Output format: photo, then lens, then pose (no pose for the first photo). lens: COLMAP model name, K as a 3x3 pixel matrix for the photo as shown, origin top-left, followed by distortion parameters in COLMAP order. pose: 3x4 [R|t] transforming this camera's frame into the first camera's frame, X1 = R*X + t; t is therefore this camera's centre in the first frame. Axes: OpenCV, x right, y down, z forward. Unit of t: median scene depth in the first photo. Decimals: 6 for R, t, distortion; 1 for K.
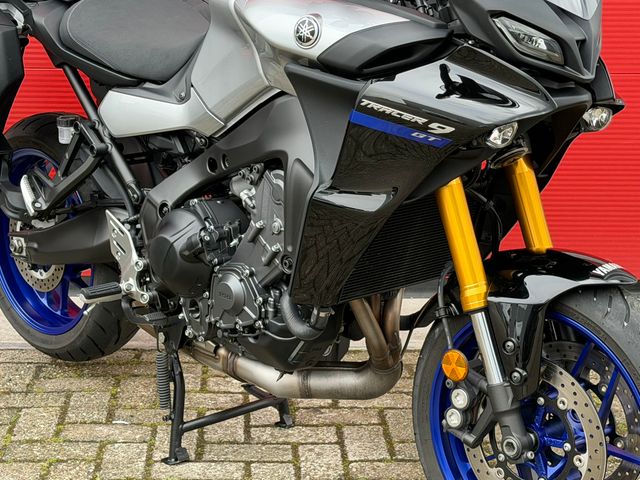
lens RADIAL K [[1441.4, 0, 306.8], [0, 1441.4, 259.7], [0, 0, 1]] dist [0.141227, 0.000000]
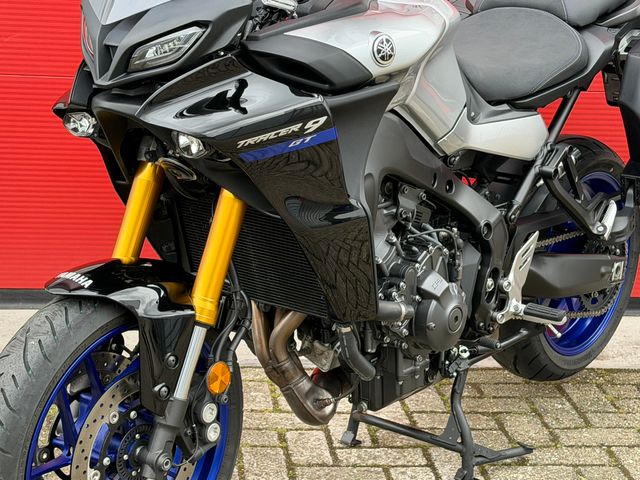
lens RADIAL K [[1441.4, 0, 324.1], [0, 1441.4, 255.2], [0, 0, 1]] dist [0.141227, 0.000000]
pose [[0.997266, 0.010191, 0.073193, -0.132412], [-0.009887, 0.999941, -0.004516, -0.012463], [-0.073235, 0.003780, 0.997308, 0.021180]]
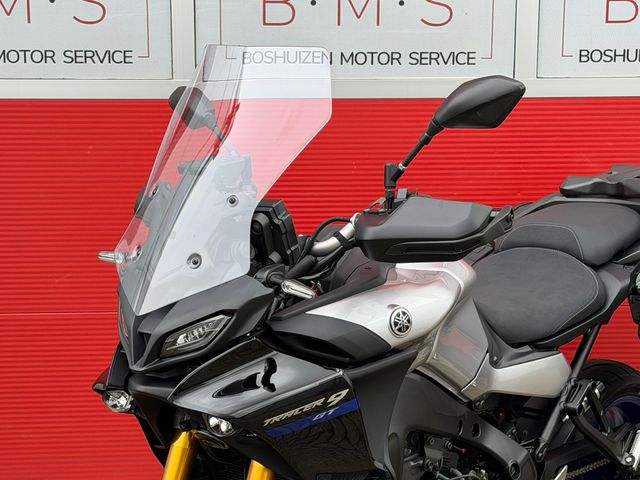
lens RADIAL K [[1441.4, 0, 325.8], [0, 1441.4, 253.4], [0, 0, 1]] dist [0.141227, 0.000000]
pose [[0.999296, -0.018928, 0.032387, -0.112657], [0.022355, 0.993796, -0.108948, -0.079018], [-0.030124, 0.109596, 0.993520, -0.030925]]
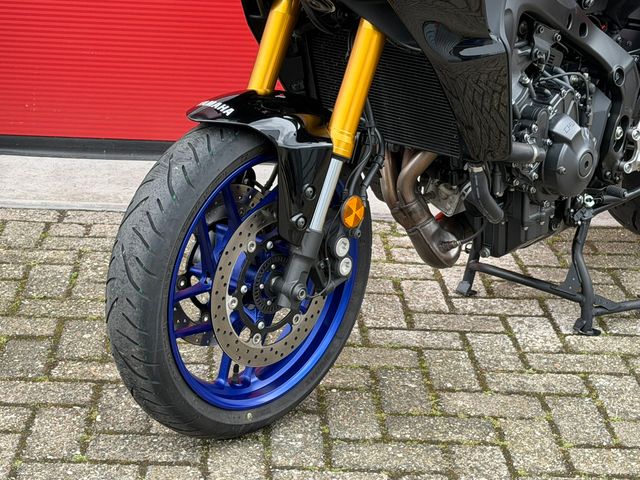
lens RADIAL K [[1441.4, 0, 305.8], [0, 1441.4, 261.0], [0, 0, 1]] dist [0.141227, 0.000000]
pose [[0.999487, 0.028455, 0.014709, -0.169462], [-0.029517, 0.996521, 0.077941, 0.018498], [-0.012440, -0.078335, 0.996849, 0.021060]]
